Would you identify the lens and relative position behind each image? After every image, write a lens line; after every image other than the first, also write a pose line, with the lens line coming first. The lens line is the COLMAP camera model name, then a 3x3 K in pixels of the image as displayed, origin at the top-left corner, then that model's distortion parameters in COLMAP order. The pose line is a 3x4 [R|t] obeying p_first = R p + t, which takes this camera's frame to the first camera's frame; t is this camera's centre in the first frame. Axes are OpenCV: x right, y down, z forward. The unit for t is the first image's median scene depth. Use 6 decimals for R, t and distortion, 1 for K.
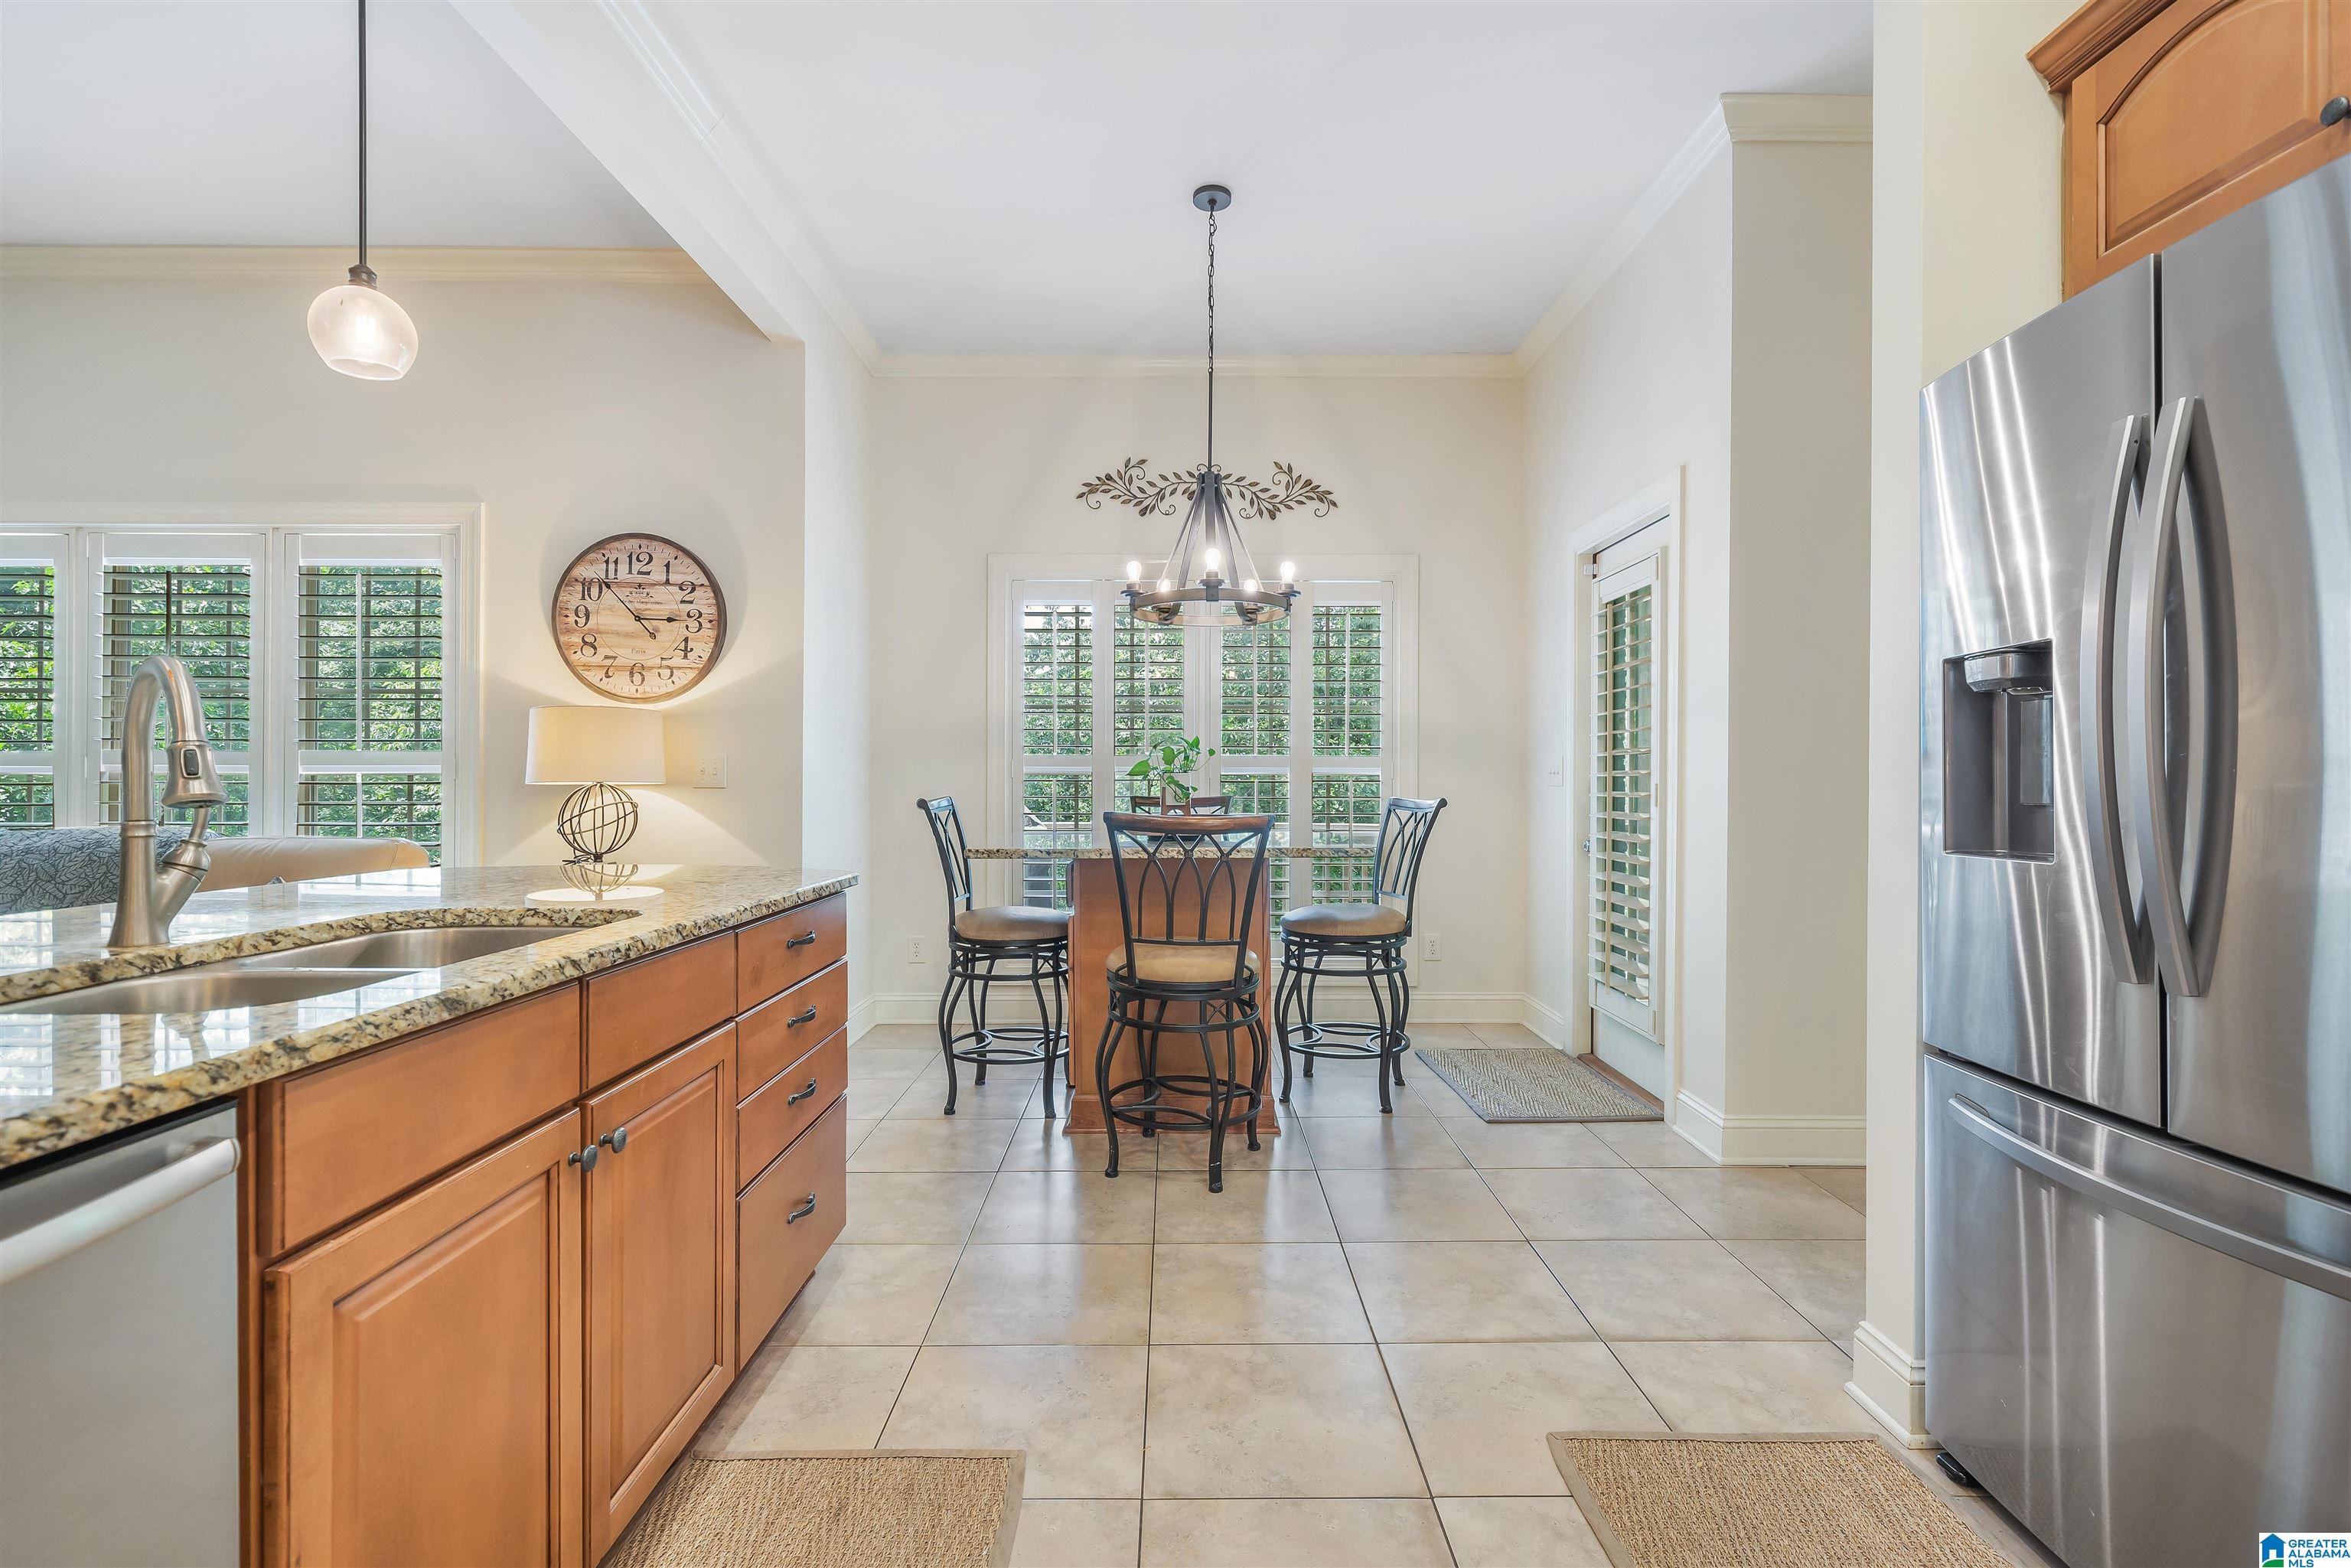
lens RADIAL K [[1064.7, 0, 1180.2], [0, 1064.7, 780.1], [0, 0, 1]] dist [0.000871, -0.000447]
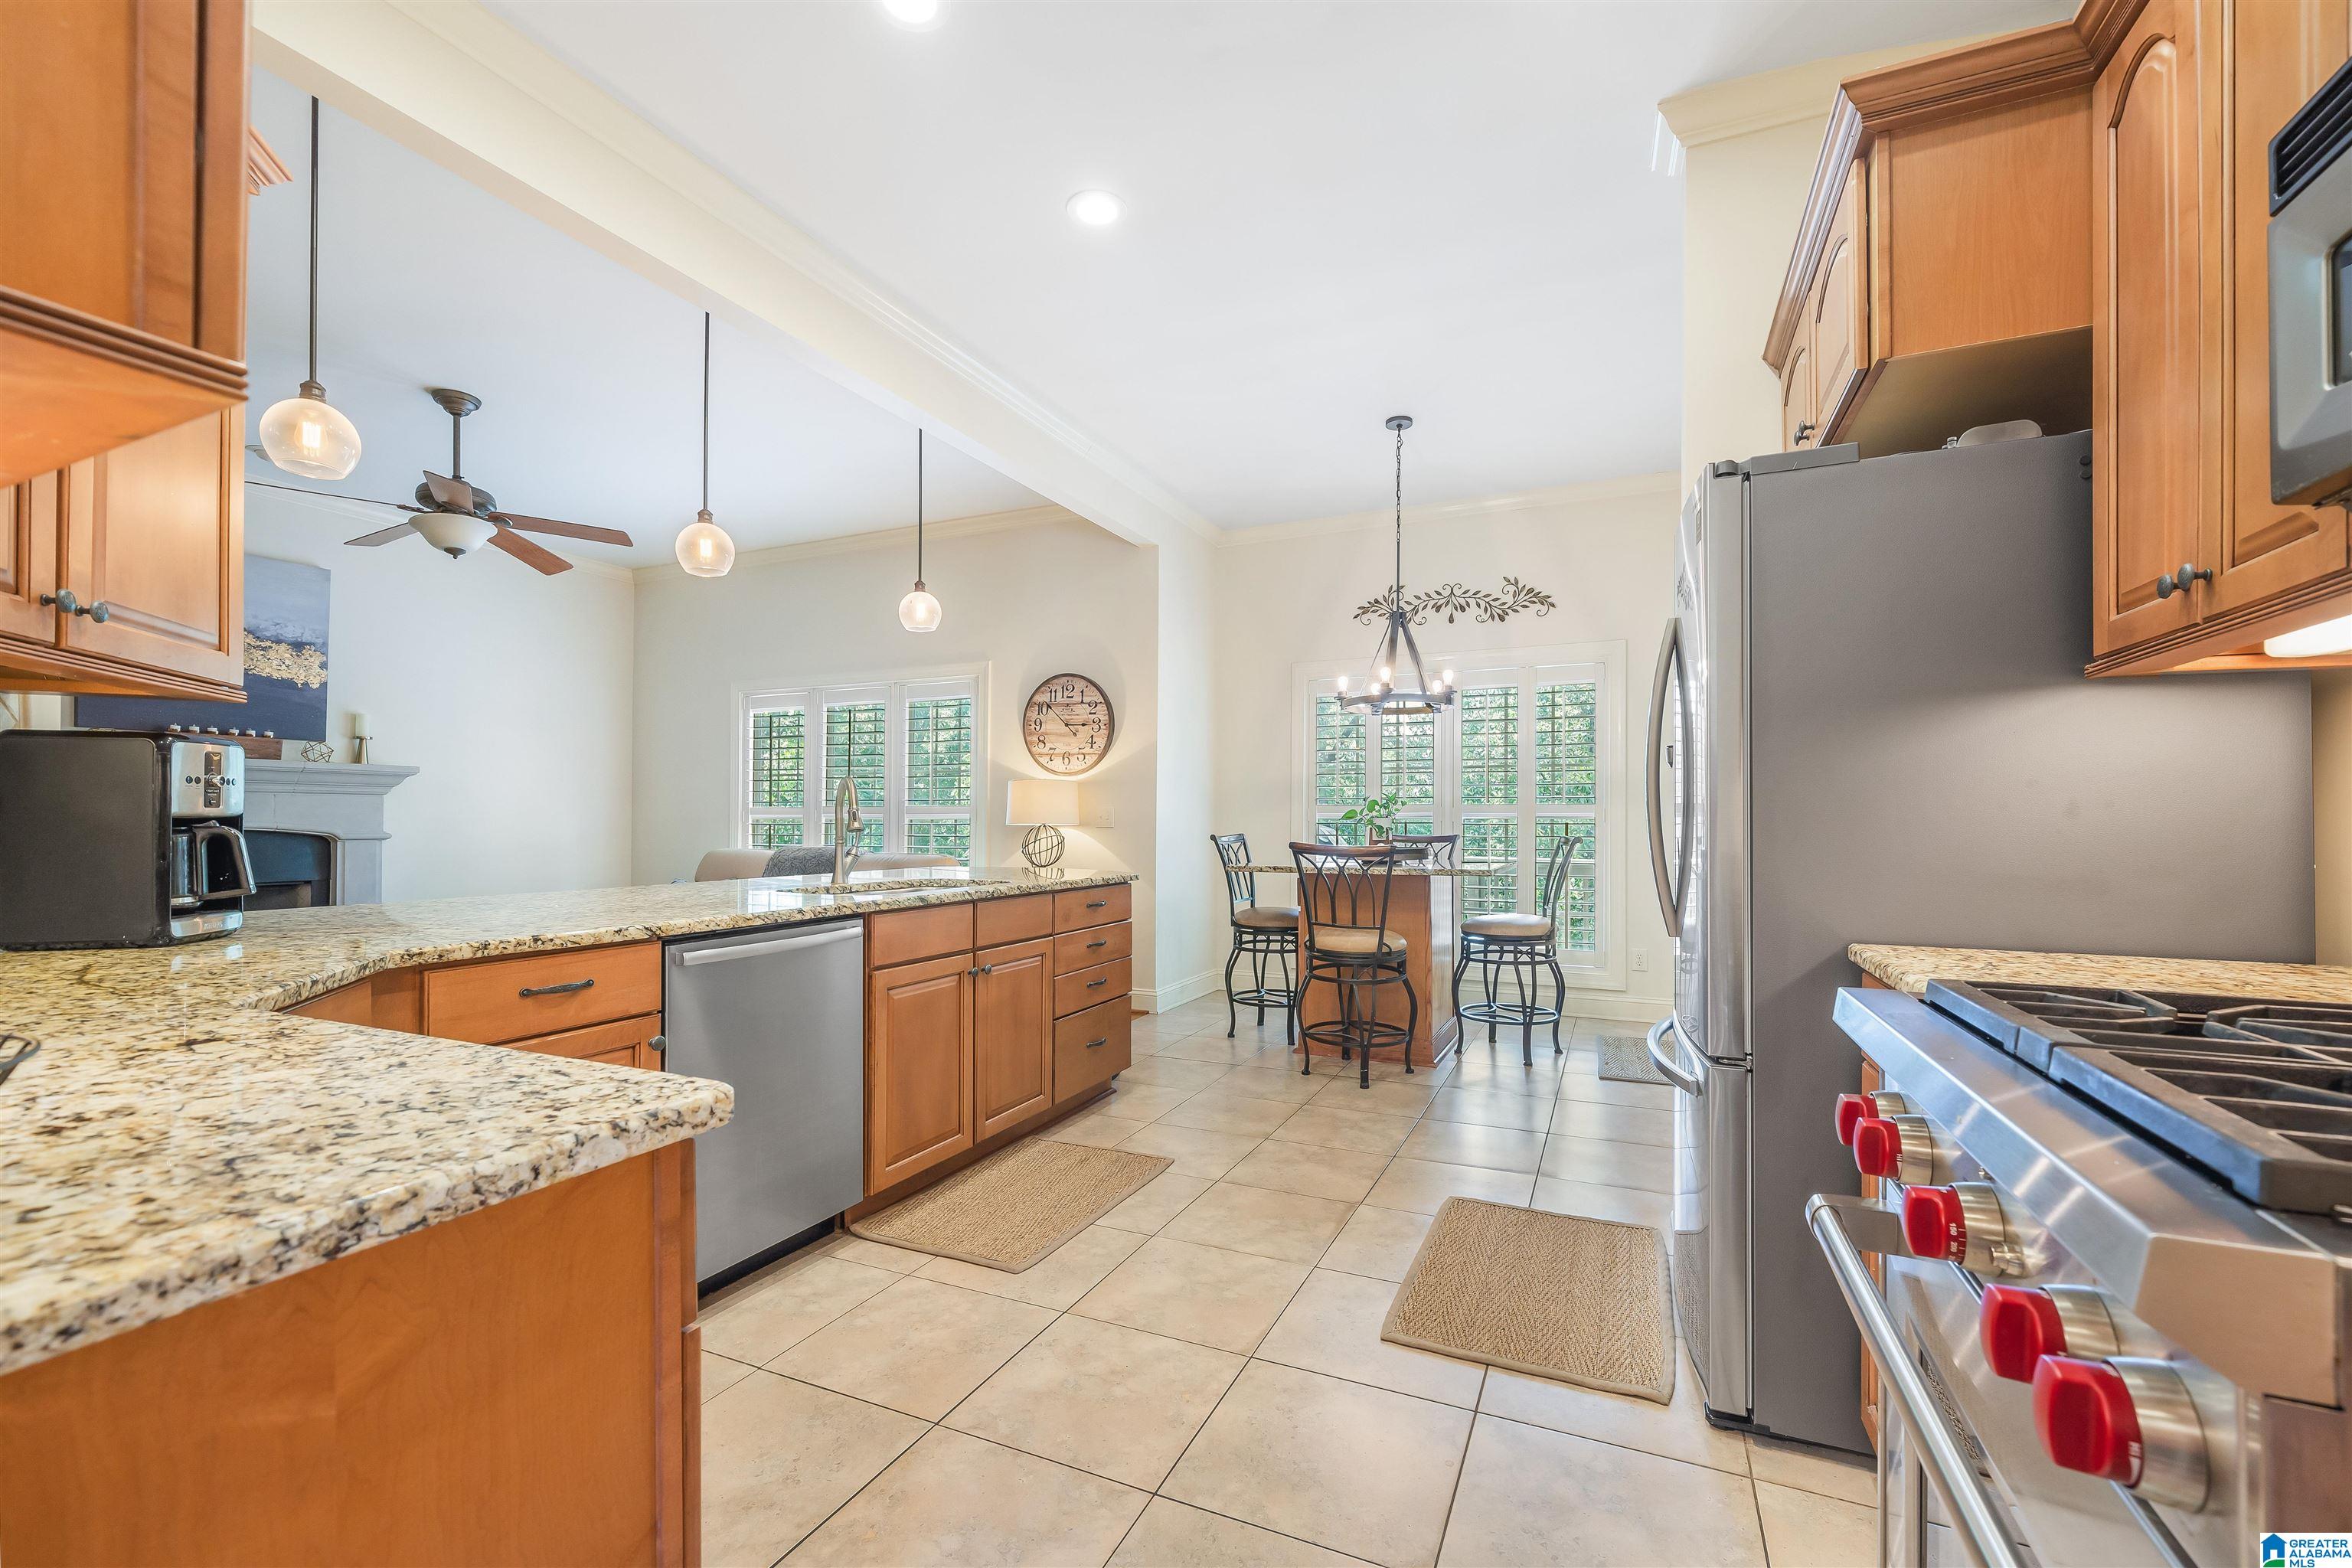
lens RADIAL K [[968.4, 0, 1174.8], [0, 968.4, 805.9], [0, 0, 1]] dist [0.002099, 0.000043]
pose [[0.906193, -0.006612, -0.422812, 0.283070], [-0.000889, 0.999846, -0.017541, 0.000749], [0.422863, 0.016272, 0.906047, -0.295615]]
